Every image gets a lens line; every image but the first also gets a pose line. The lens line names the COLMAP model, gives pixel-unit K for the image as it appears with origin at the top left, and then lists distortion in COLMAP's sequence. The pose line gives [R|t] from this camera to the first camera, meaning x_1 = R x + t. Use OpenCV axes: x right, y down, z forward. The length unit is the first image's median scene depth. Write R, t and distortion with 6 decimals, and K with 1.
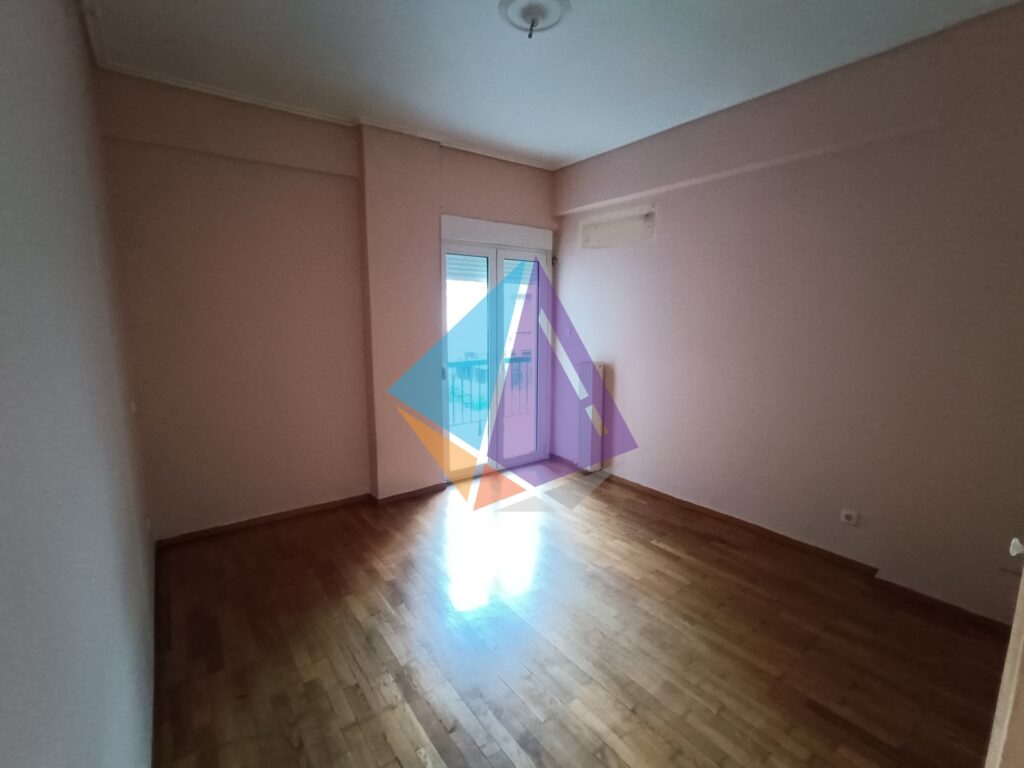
lens RADIAL K [[465.3, 0, 508.7], [0, 465.3, 385.8], [0, 0, 1]] dist [-0.000145, 0.000131]
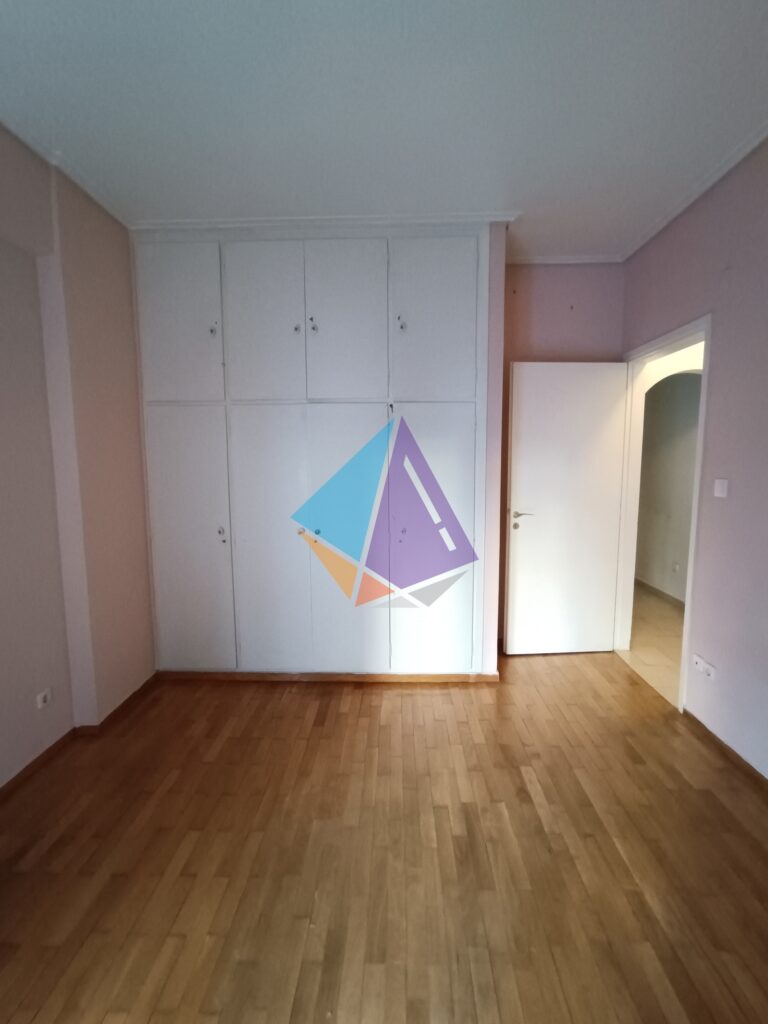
lens RADIAL K [[465.3, 0, 379.8], [0, 465.3, 510.9], [0, 0, 1]] dist [-0.000145, 0.000131]
pose [[-0.776988, -0.076492, 0.624851, -0.224217], [0.094111, 0.967321, 0.235442, -0.180898], [-0.622441, 0.241741, -0.744398, 1.171917]]
